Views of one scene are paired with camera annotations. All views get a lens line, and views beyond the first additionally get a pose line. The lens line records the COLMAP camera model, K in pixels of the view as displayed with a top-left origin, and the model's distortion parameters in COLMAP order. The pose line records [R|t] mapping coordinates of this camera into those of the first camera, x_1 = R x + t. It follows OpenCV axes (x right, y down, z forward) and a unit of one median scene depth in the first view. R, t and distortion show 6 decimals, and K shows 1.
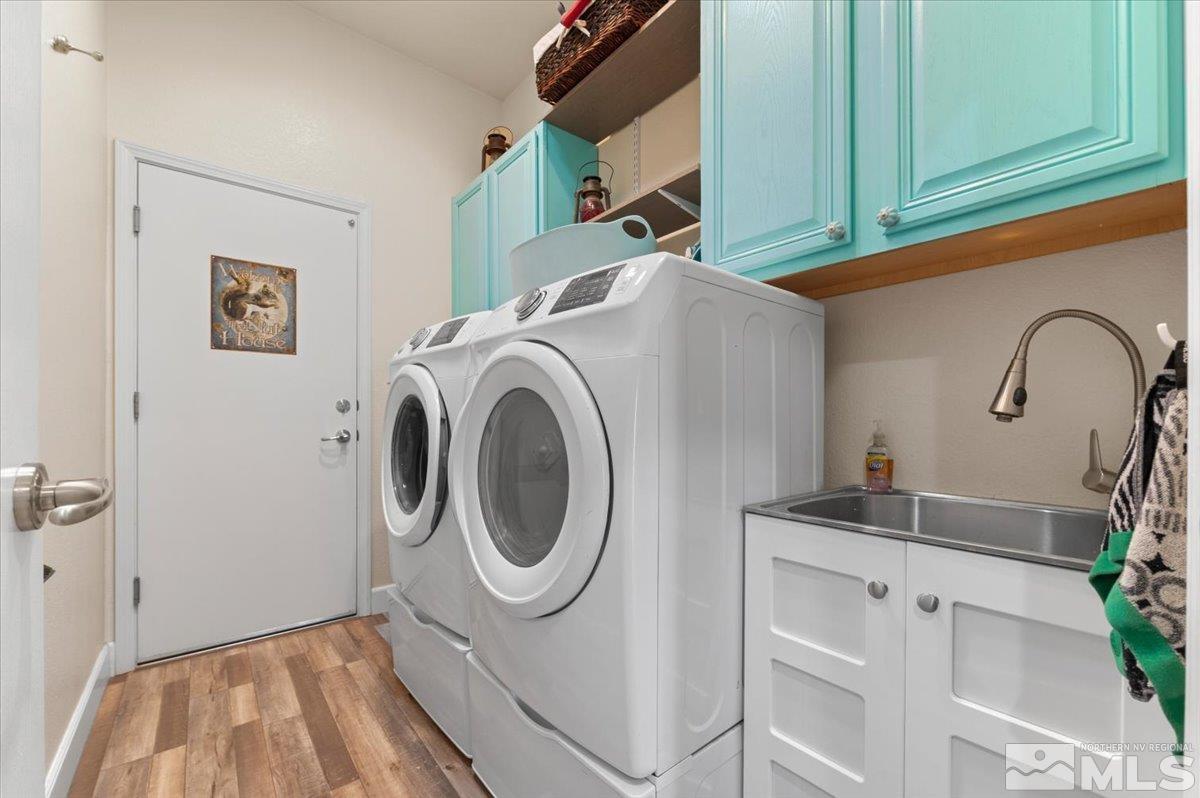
lens RADIAL K [[488.6, 0, 598.9], [0, 488.6, 418.0], [0, 0, 1]] dist [-0.000820, 0.000039]
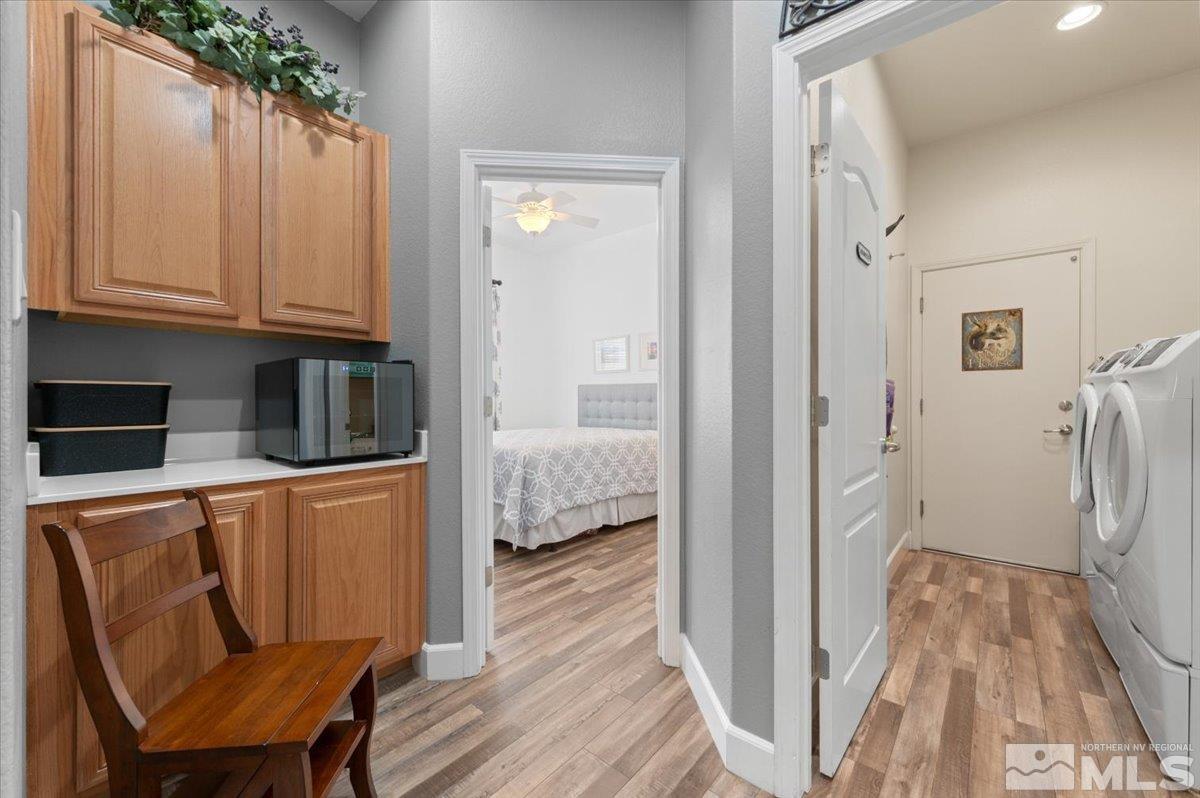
lens RADIAL K [[469.5, 0, 600.0], [0, 469.5, 399.0], [0, 0, 1]] dist [0.000816, -0.000160]
pose [[0.186612, 0.003022, -0.982429, 0.549072], [0.002661, 0.999990, 0.003581, -0.061115], [0.982430, -0.003283, 0.186602, -0.505460]]
